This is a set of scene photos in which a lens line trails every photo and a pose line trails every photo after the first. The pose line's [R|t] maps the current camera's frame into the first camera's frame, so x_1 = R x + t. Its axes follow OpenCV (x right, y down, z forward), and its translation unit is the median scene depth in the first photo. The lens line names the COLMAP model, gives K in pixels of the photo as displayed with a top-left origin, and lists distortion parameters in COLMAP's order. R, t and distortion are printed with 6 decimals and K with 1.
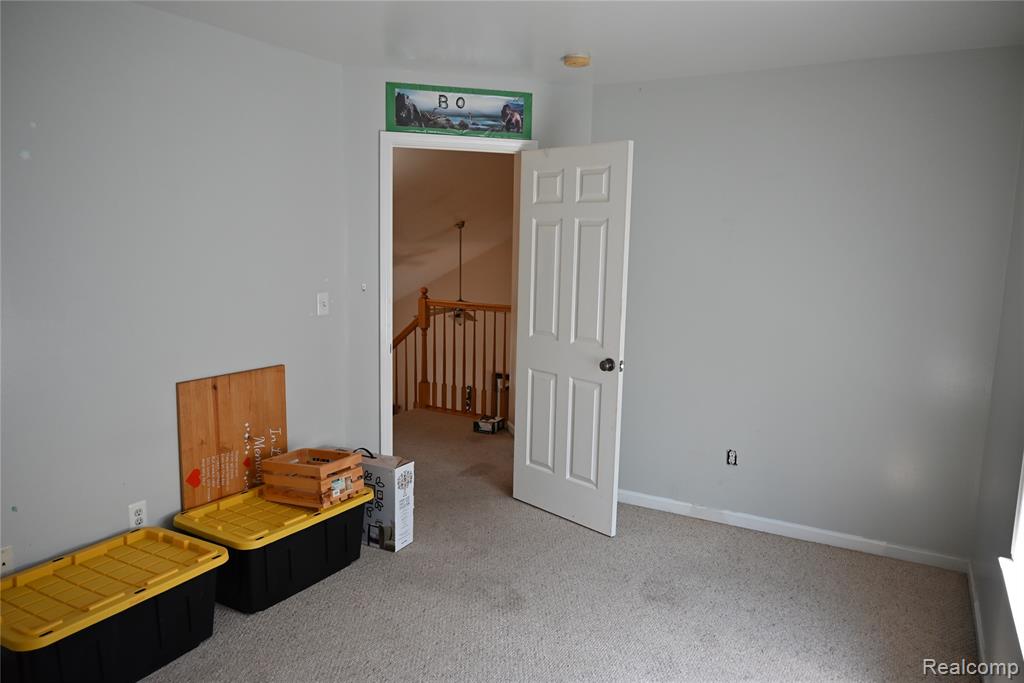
lens RADIAL K [[719.6, 0, 512.2], [0, 719.6, 340.4], [0, 0, 1]] dist [0.000018, -0.001528]
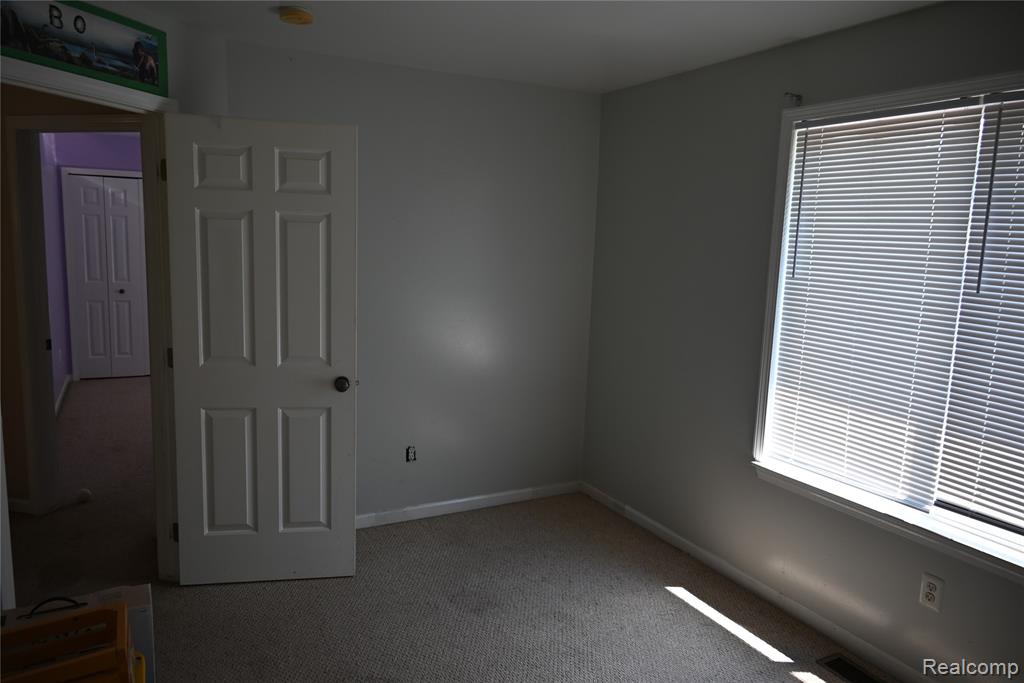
lens RADIAL K [[719.6, 0, 514.4], [0, 719.6, 340.9], [0, 0, 1]] dist [0.000018, -0.001528]
pose [[0.530951, -0.127765, 0.837715, -0.439455], [0.094053, 0.991346, 0.091585, -0.071791], [-0.842167, 0.030162, 0.538373, 0.333960]]
